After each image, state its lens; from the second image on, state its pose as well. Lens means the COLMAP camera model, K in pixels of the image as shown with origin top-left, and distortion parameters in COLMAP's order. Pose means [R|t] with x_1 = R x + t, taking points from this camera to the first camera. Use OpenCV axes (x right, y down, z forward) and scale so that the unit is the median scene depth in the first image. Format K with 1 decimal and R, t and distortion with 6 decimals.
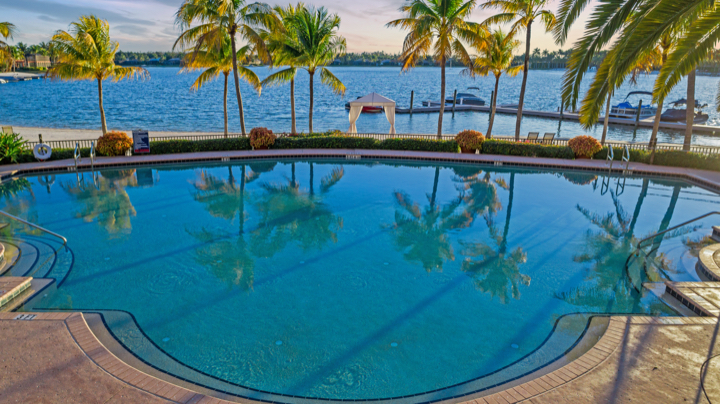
lens RADIAL K [[495.2, 0, 328.9], [0, 495.2, 202.2], [0, 0, 1]] dist [-0.031926, 0.020949]
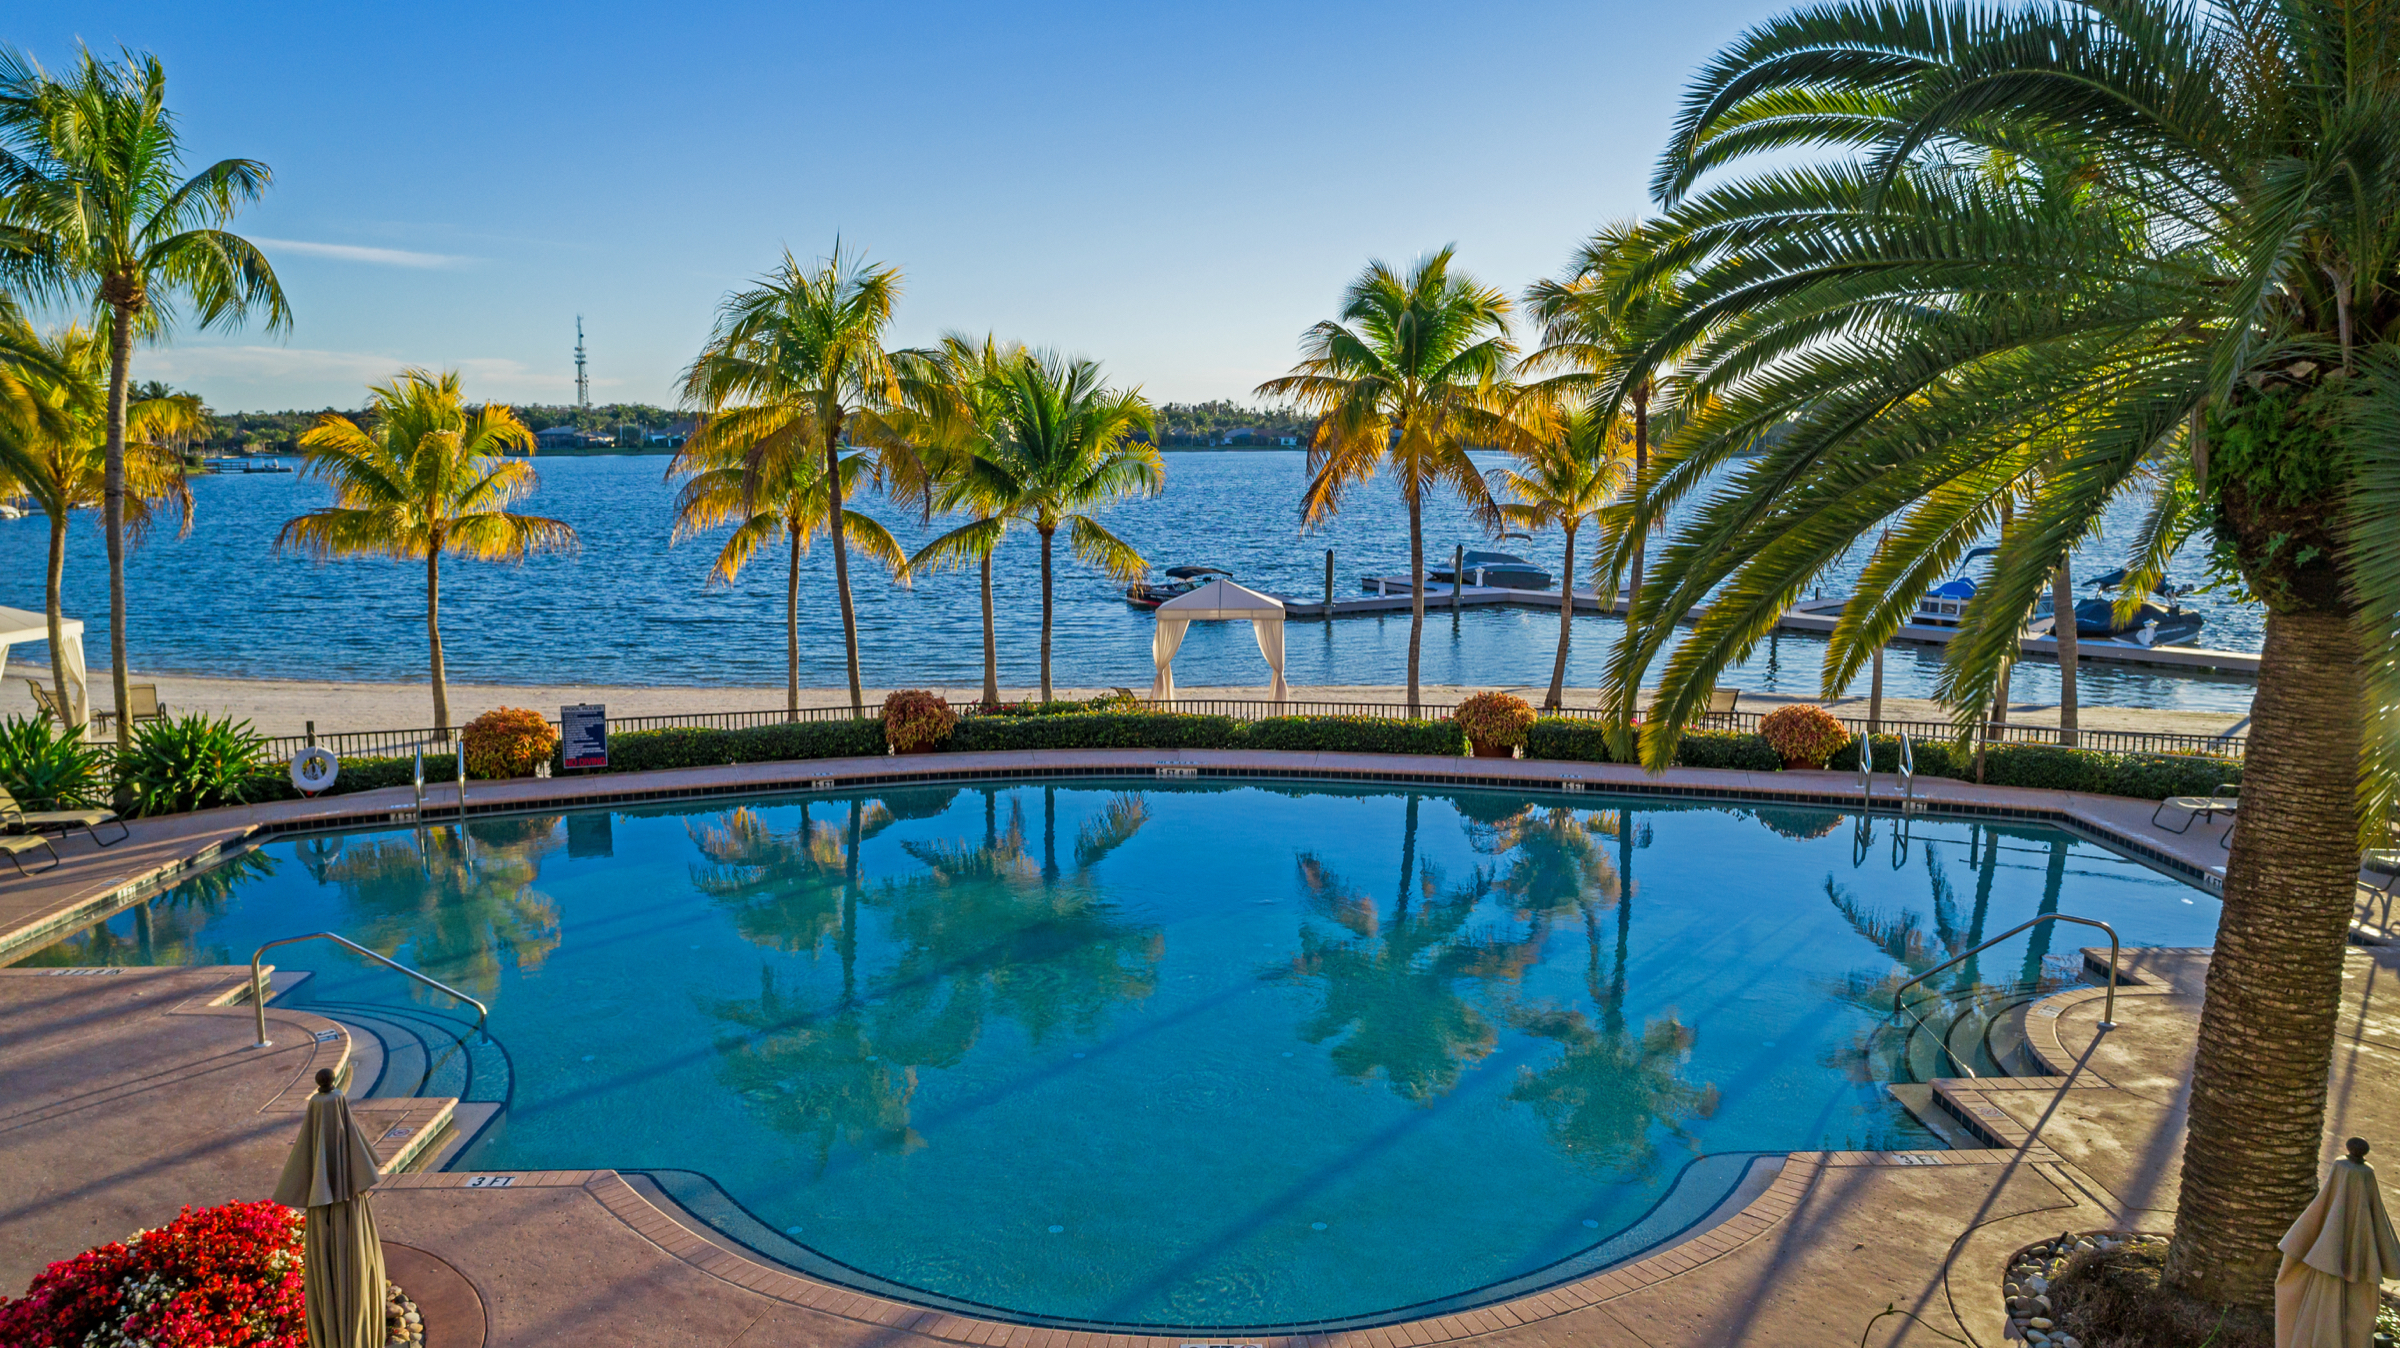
lens RADIAL K [[1650.8, 0, 1096.3], [0, 1650.8, 674.8], [0, 0, 1]] dist [-0.031926, 0.020949]
pose [[0.999635, -0.012546, 0.023934, -0.035605], [0.015528, 0.991549, -0.128798, -0.007615], [-0.022116, 0.129123, 0.991382, -0.194247]]
